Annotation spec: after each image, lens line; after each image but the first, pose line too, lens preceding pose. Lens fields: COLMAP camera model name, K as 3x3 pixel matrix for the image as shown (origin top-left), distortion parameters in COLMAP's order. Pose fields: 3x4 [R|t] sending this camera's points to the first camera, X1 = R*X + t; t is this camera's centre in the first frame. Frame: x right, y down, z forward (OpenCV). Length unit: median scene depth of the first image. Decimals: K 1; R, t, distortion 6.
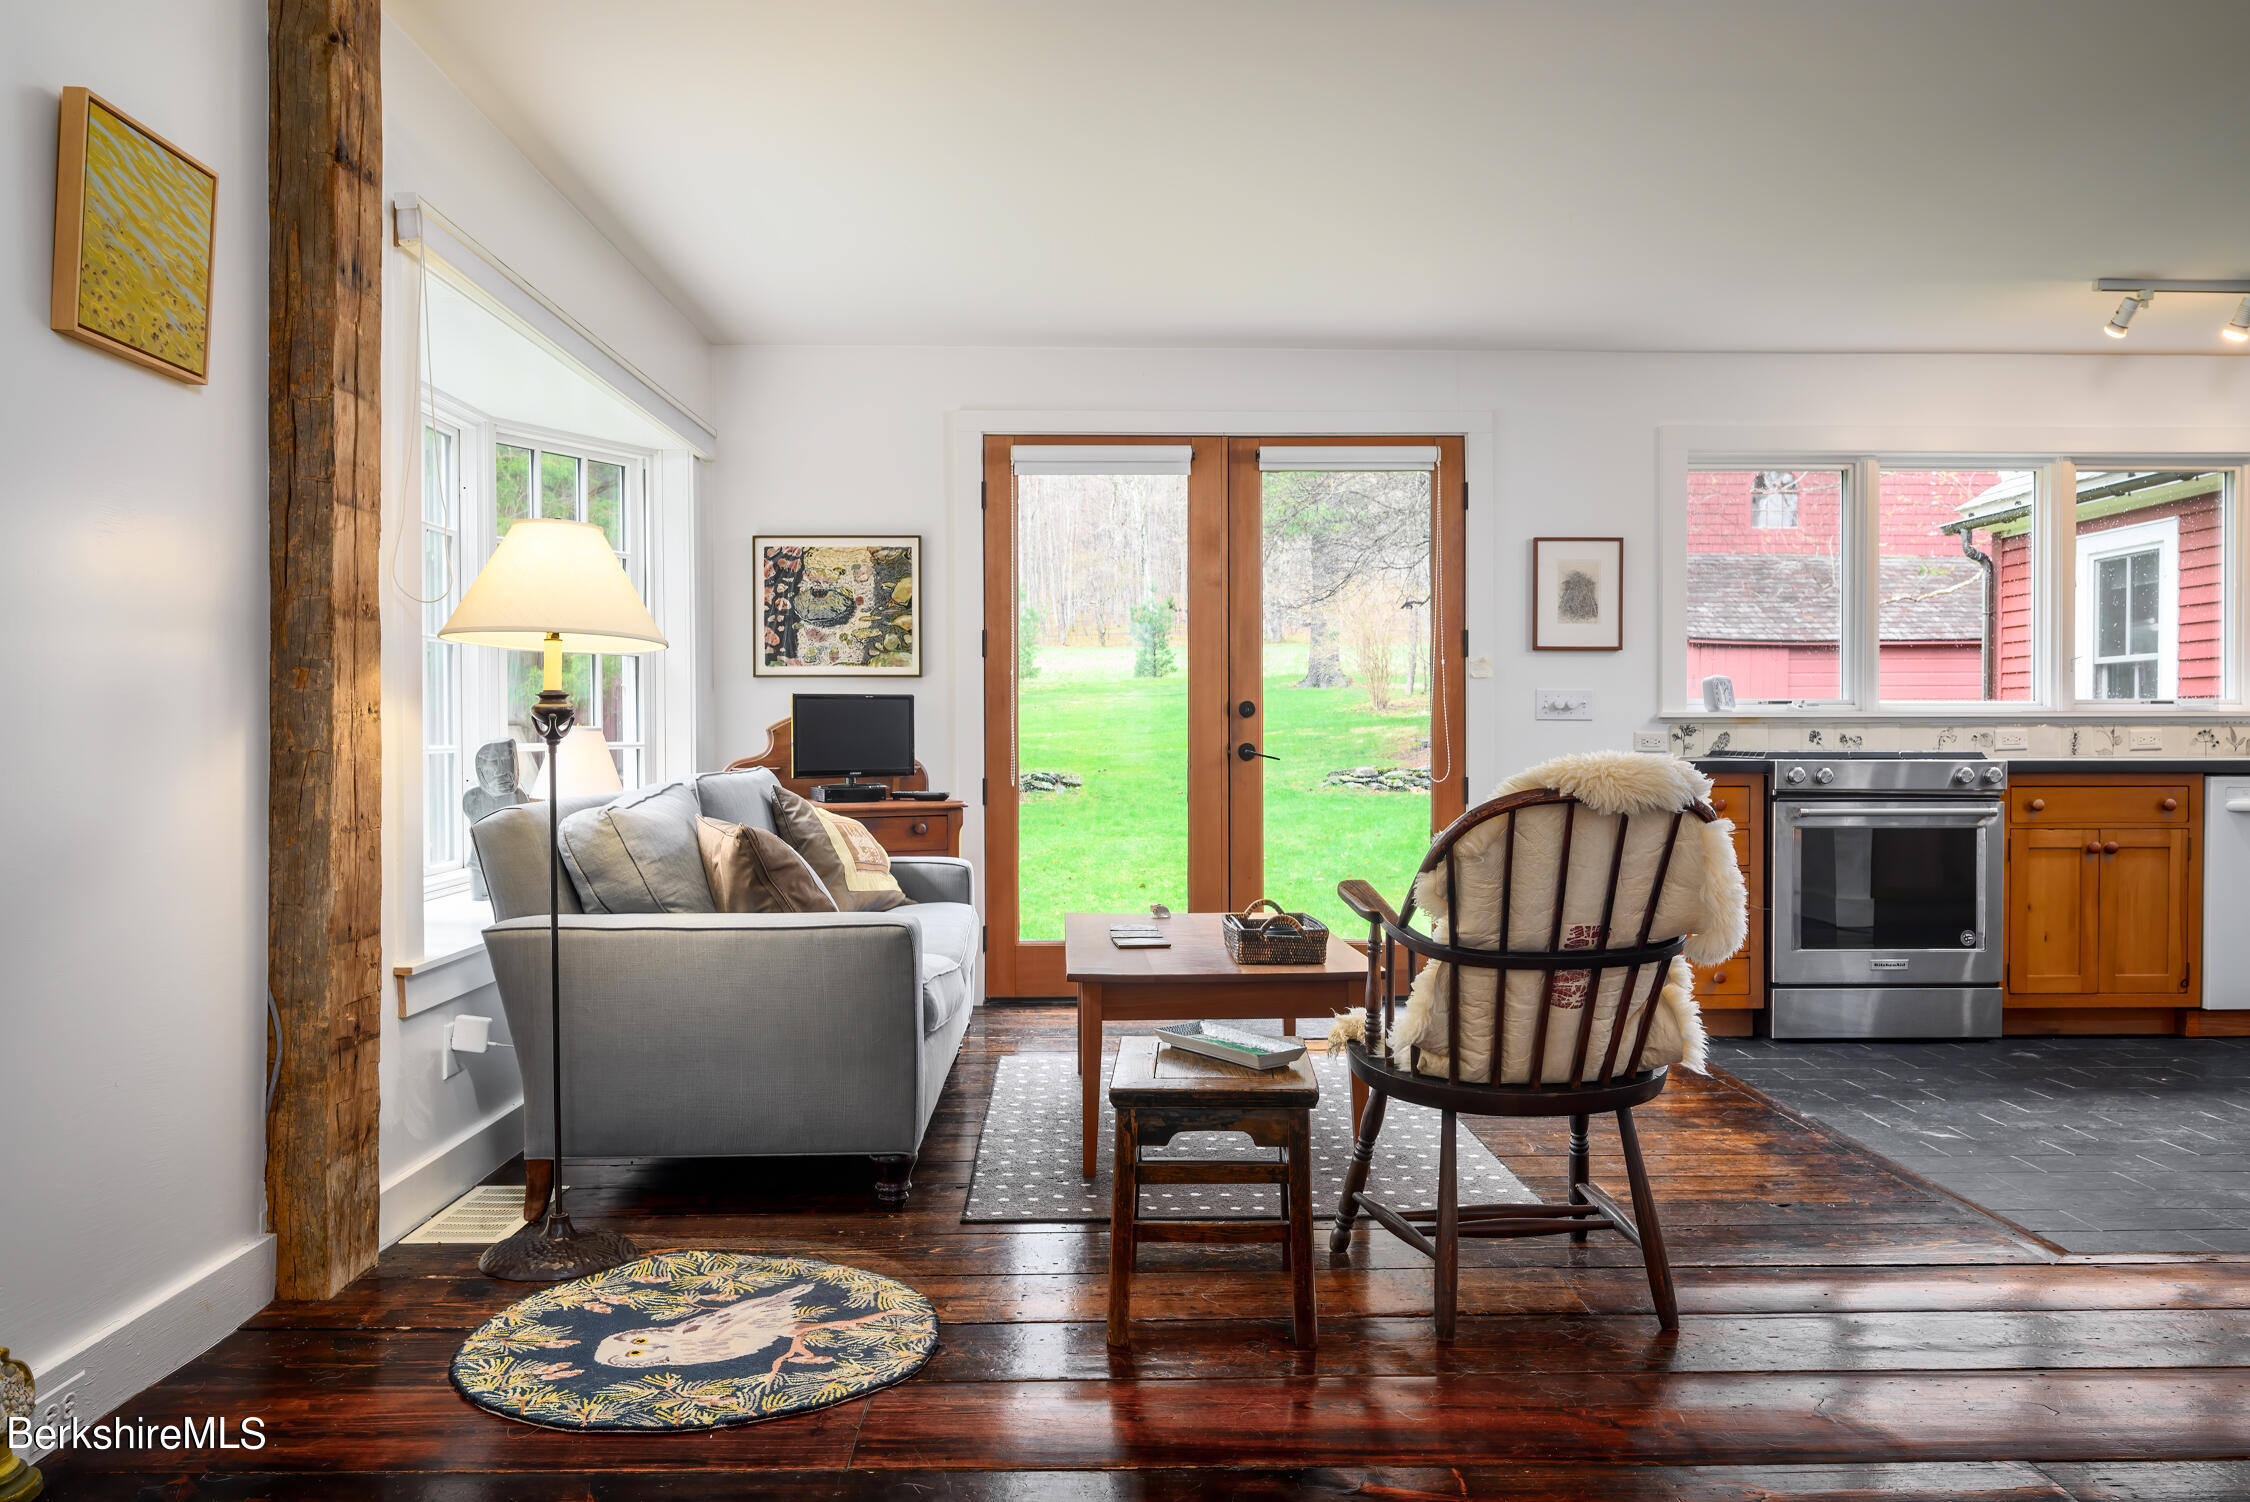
lens RADIAL K [[1646.7, 0, 1143.2], [0, 1646.7, 752.1], [0, 0, 1]] dist [0.001216, -0.005362]
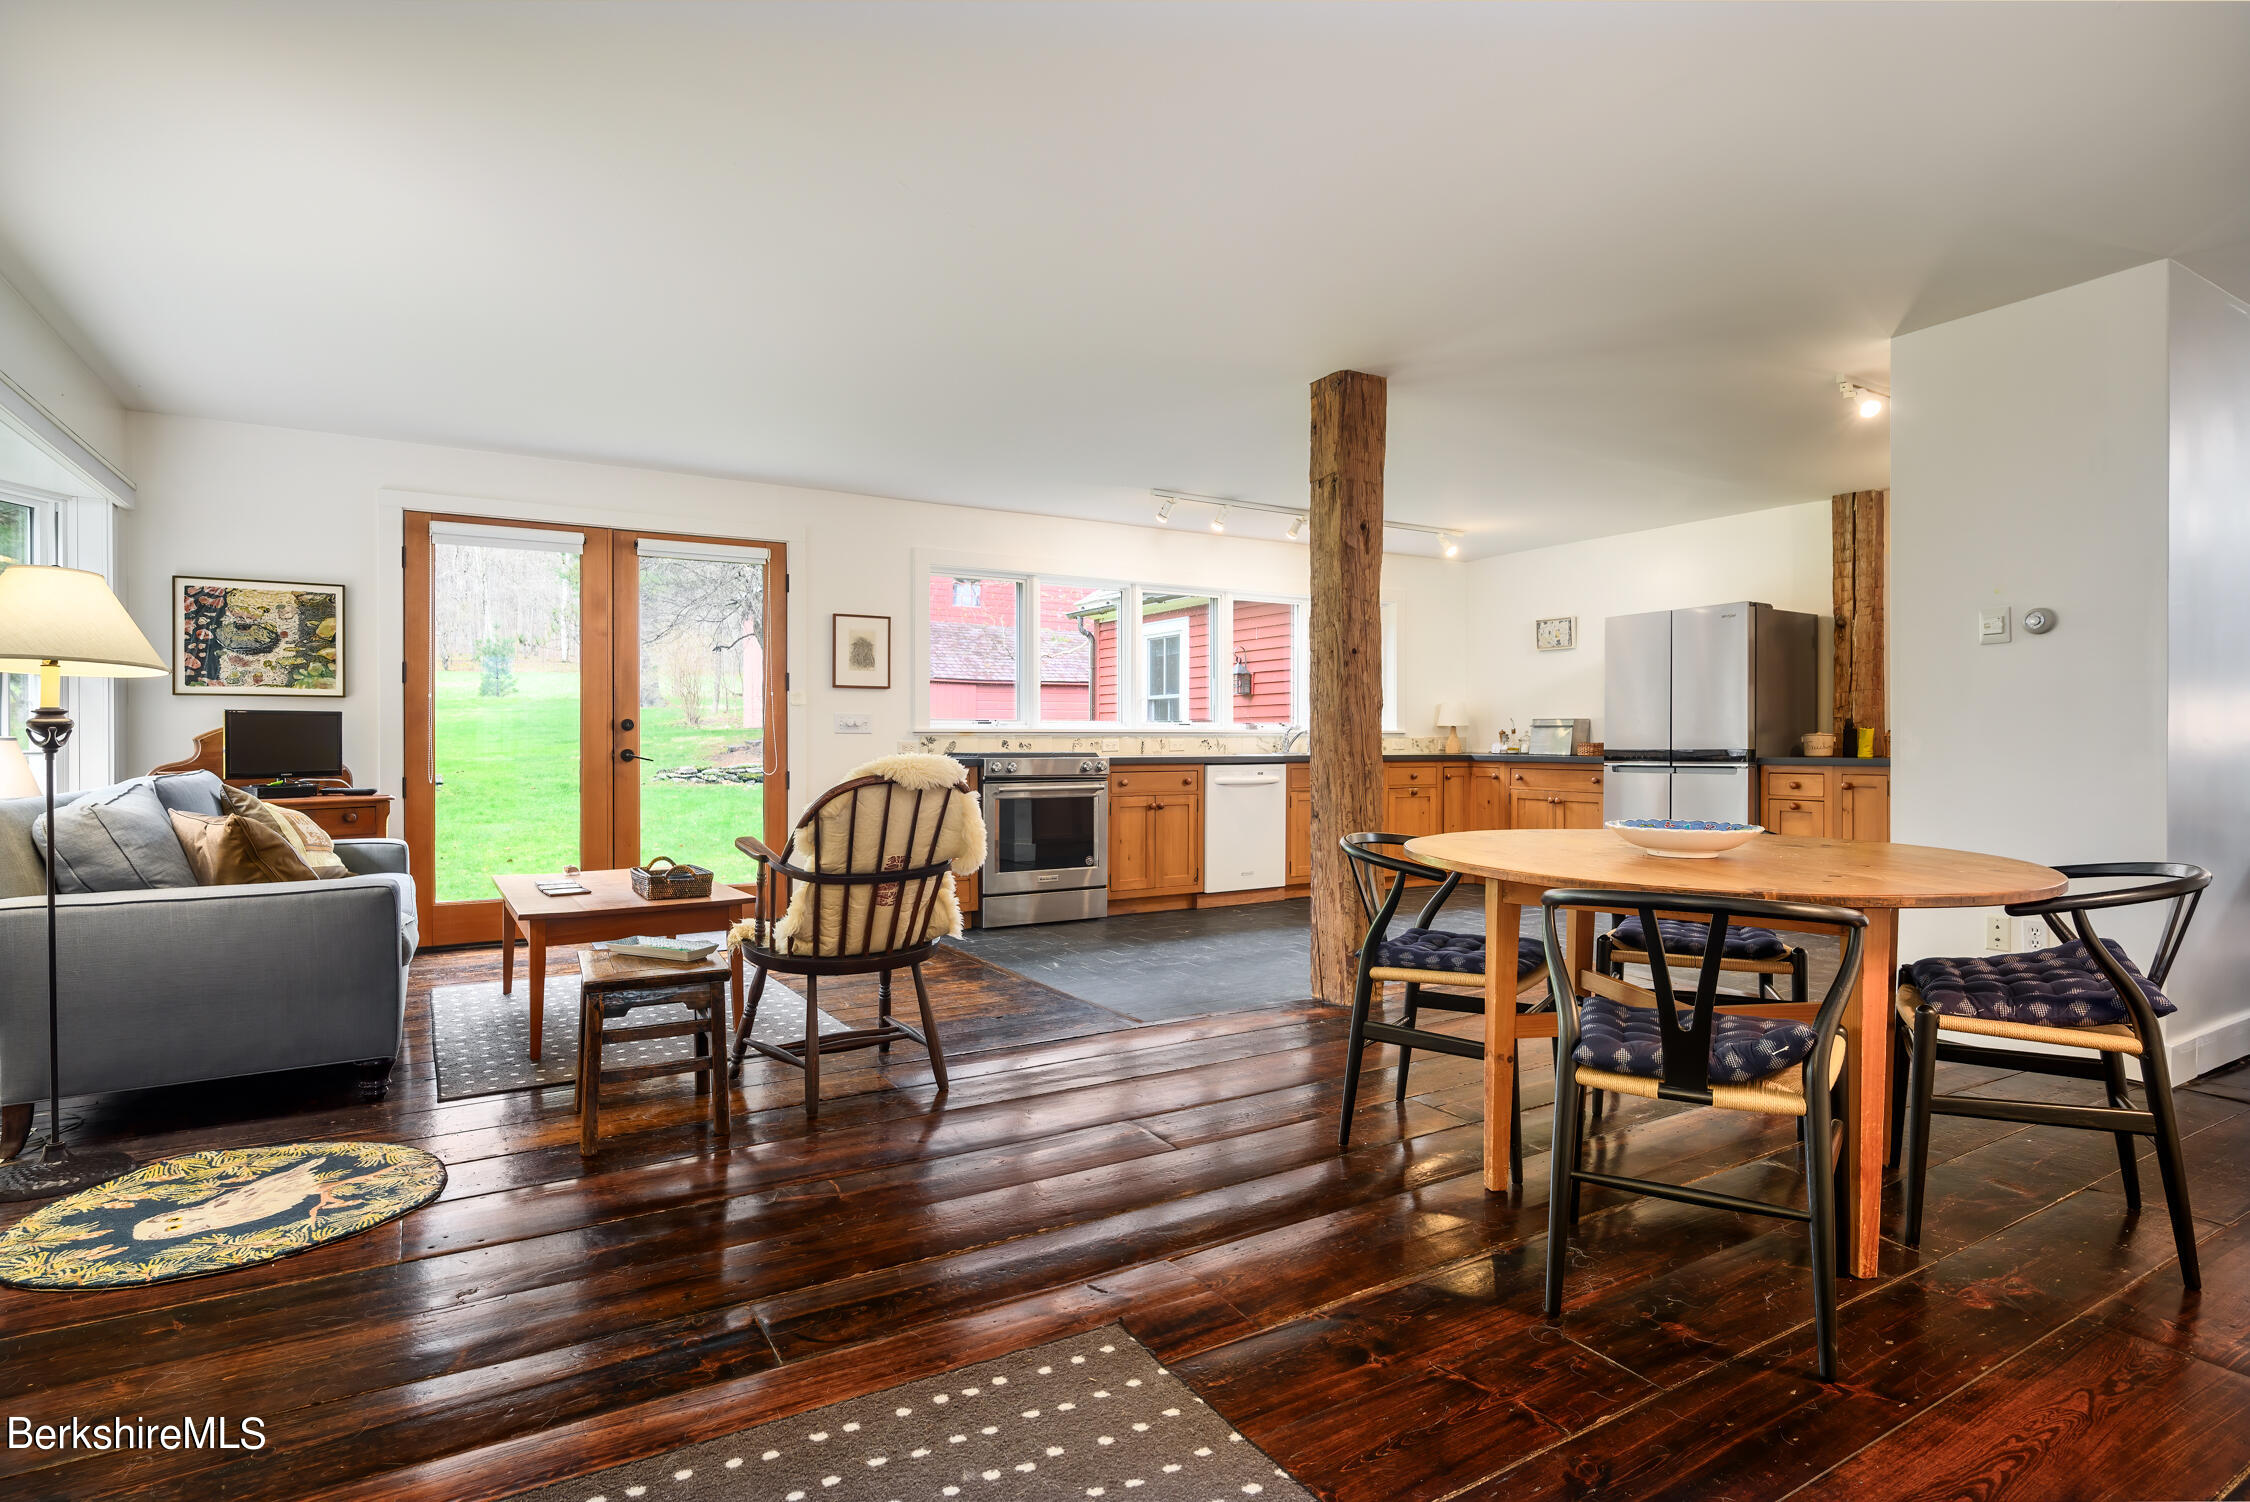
lens RADIAL K [[1149.5, 0, 1144.5], [0, 1149.5, 740.4], [0, 0, 1]] dist [0.000337, -0.000936]
pose [[0.867523, -0.000049, 0.497398, -0.066089], [0.006063, 0.999927, -0.010475, 0.000325], [-0.497361, 0.012103, 0.867459, -0.103153]]
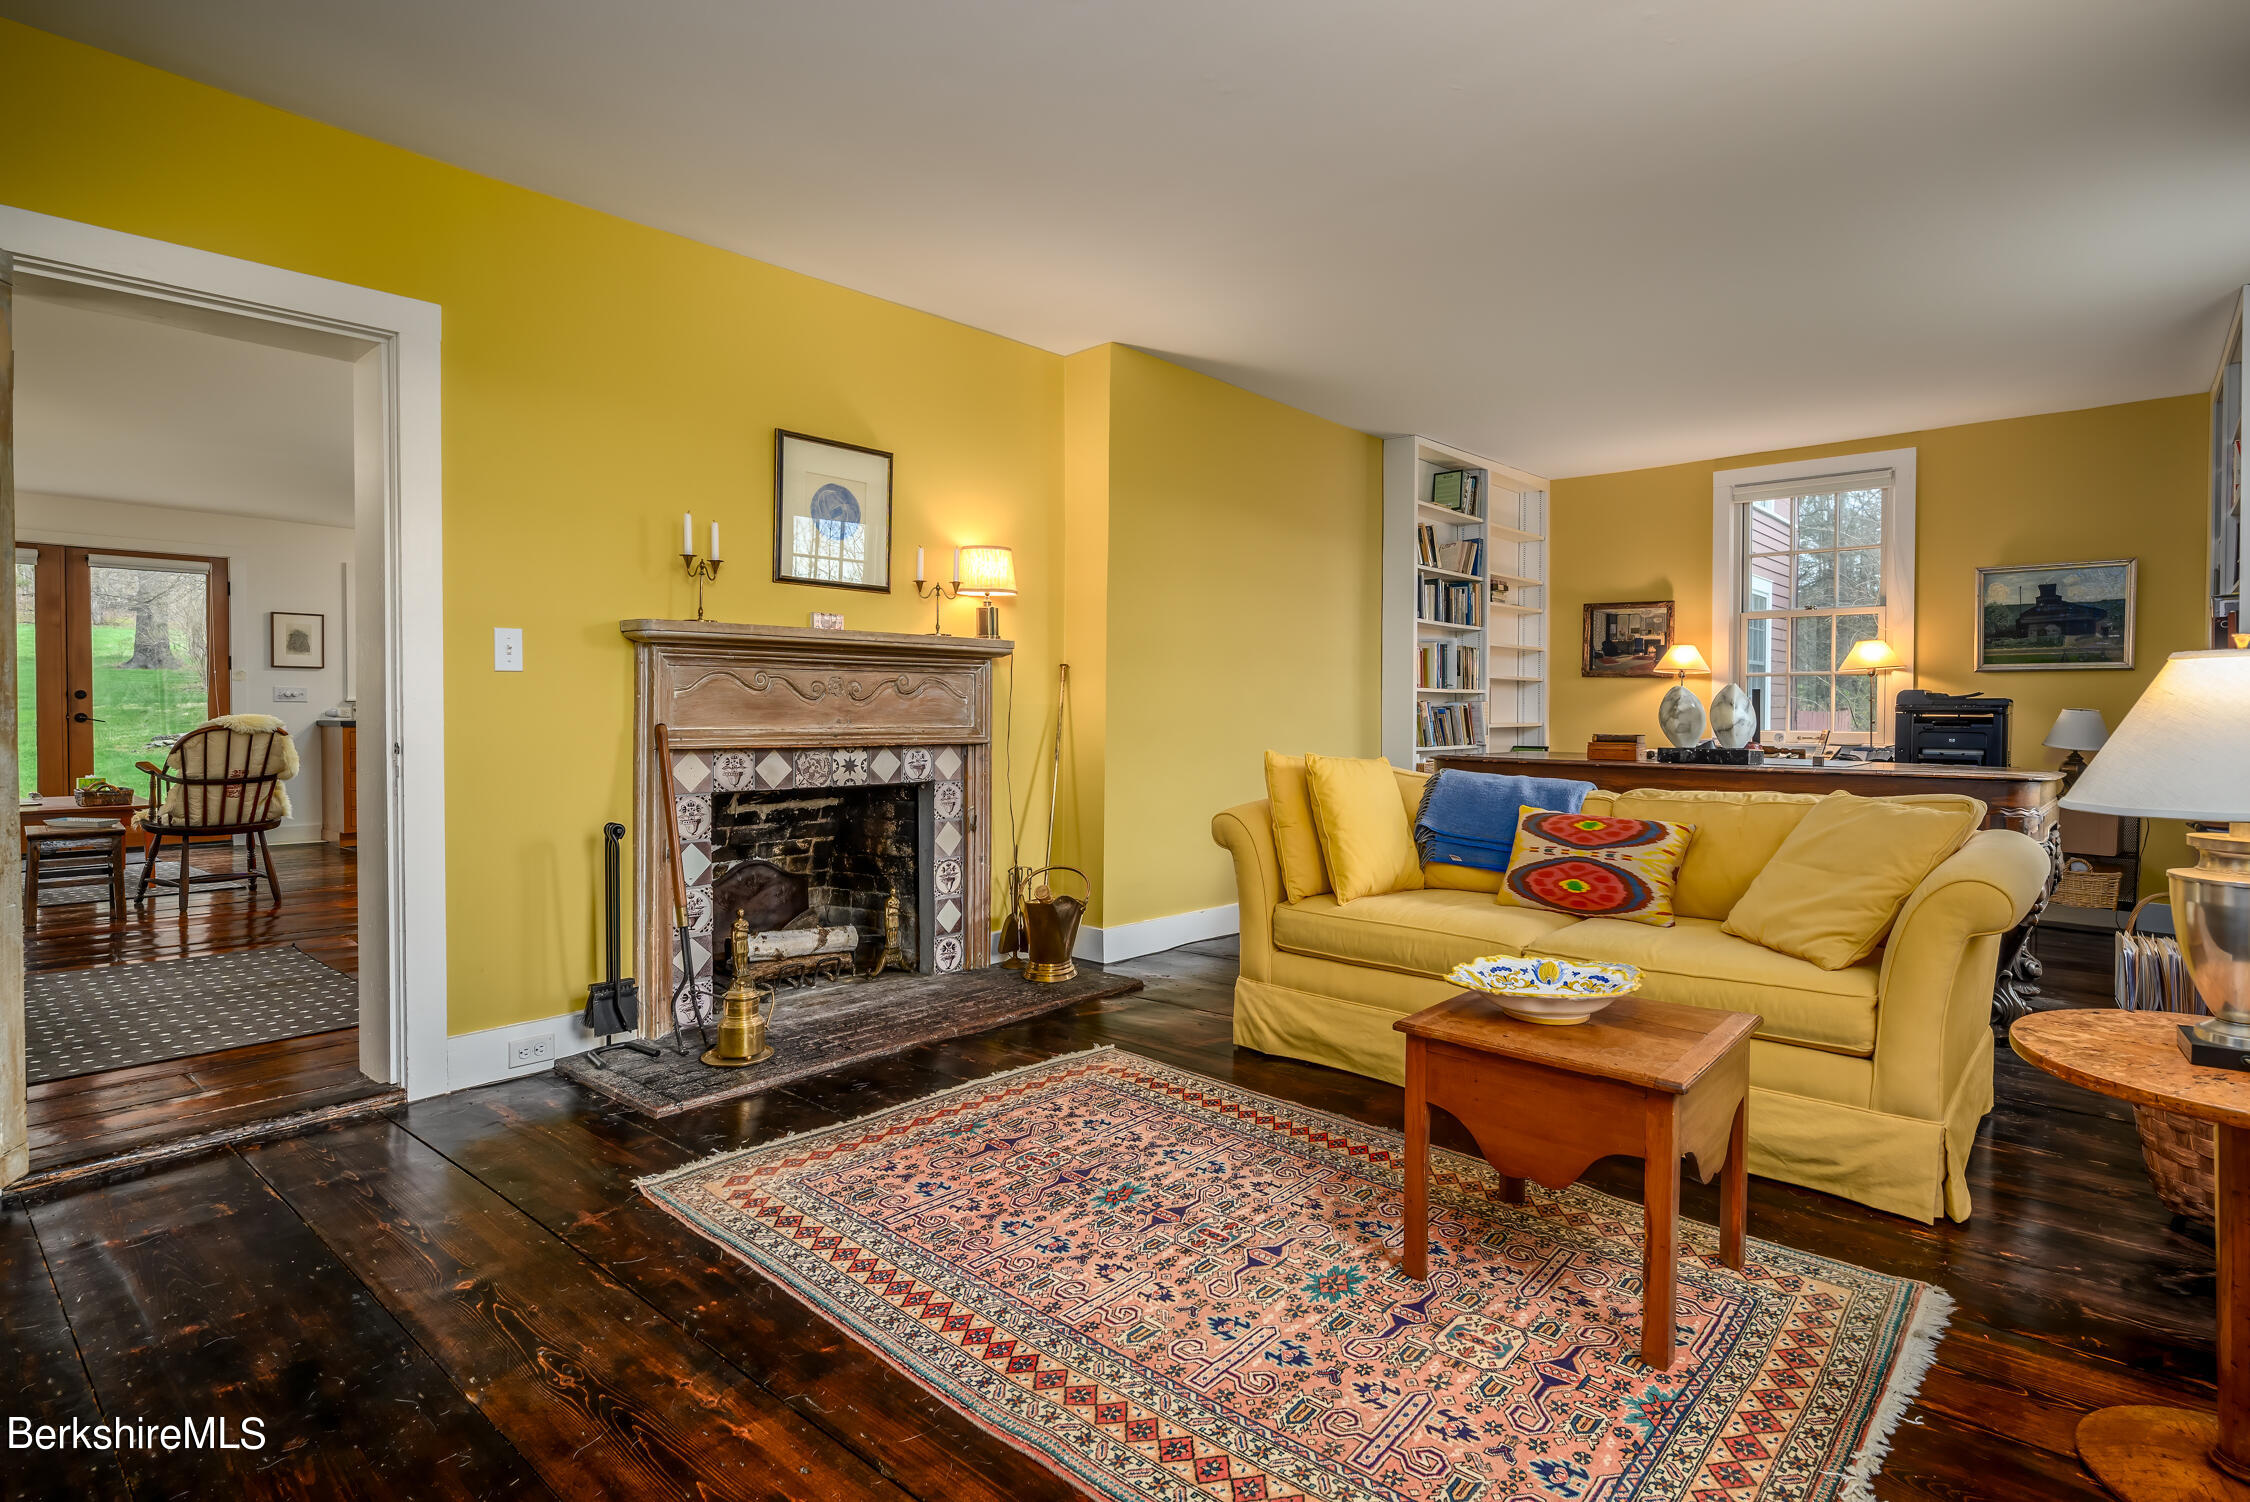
lens RADIAL K [[1122.4, 0, 1103.9], [0, 1122.4, 722.4], [0, 0, 1]] dist [0.006632, -0.000039]
pose [[0.690112, -0.008097, 0.723657, -0.097234], [0.006824, 0.999966, 0.004681, 0.011117], [-0.723671, 0.001708, 0.690143, -1.115795]]
